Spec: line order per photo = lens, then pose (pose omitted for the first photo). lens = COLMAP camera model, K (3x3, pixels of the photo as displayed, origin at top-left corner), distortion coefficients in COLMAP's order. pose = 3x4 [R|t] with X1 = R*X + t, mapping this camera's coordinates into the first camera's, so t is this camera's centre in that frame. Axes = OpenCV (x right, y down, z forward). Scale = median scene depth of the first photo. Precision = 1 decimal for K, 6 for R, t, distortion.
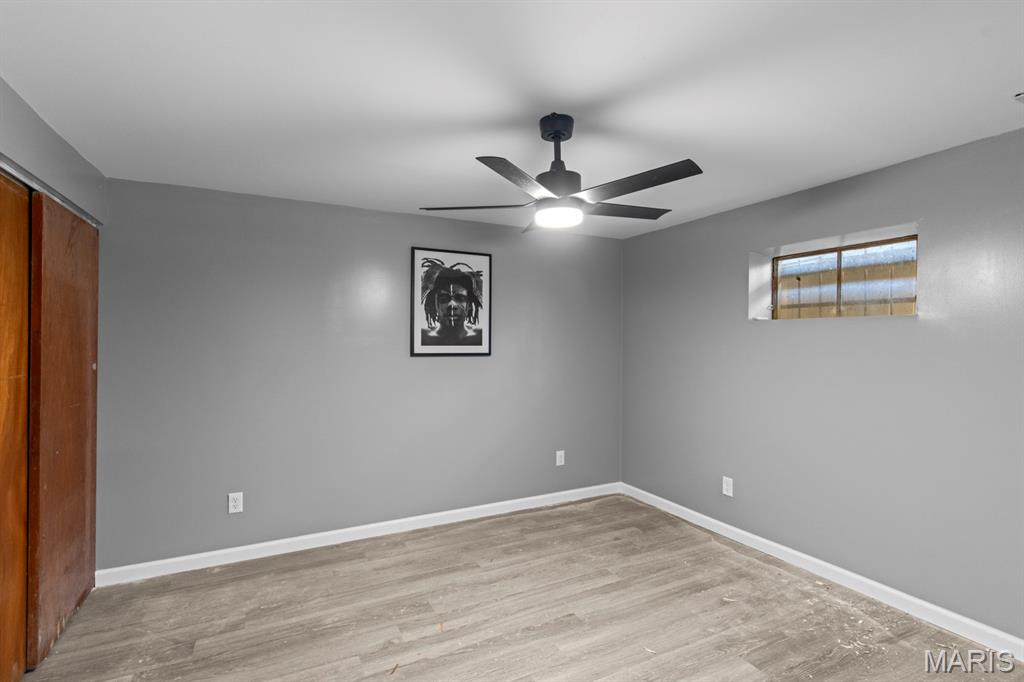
lens RADIAL K [[492.3, 0, 508.0], [0, 492.3, 330.6], [0, 0, 1]] dist [0.002950, 0.001349]
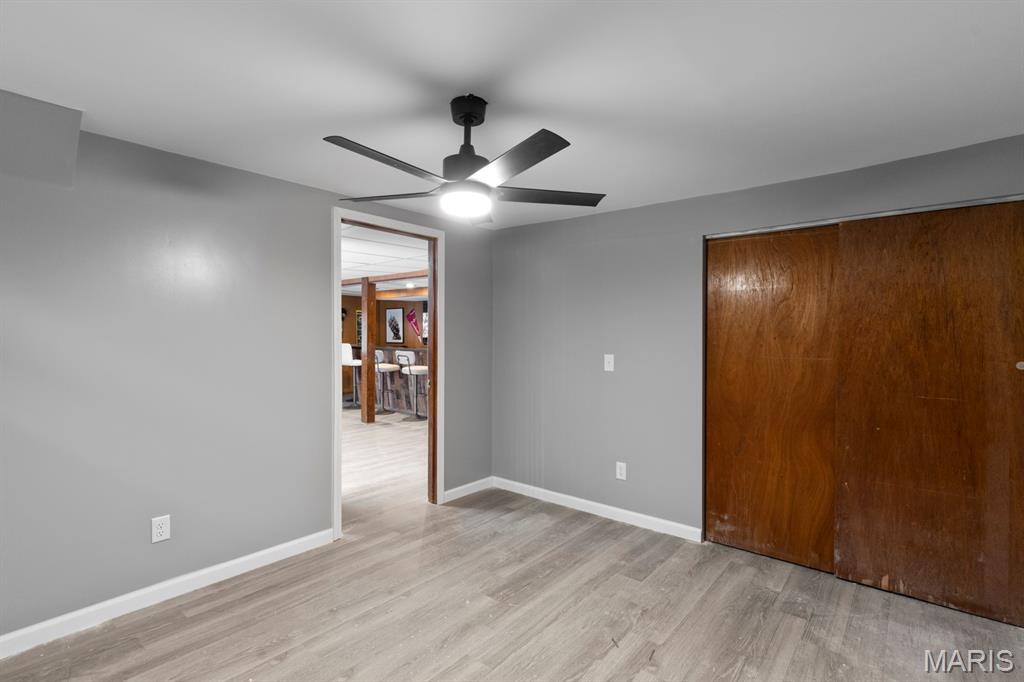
lens RADIAL K [[492.3, 0, 508.0], [0, 492.3, 330.6], [0, 0, 1]] dist [0.002950, 0.001349]
pose [[-0.911216, -0.005444, -0.411894, 0.387333], [0.000651, 0.999892, -0.014655, 0.030783], [0.411929, -0.013622, -0.911114, 1.741335]]
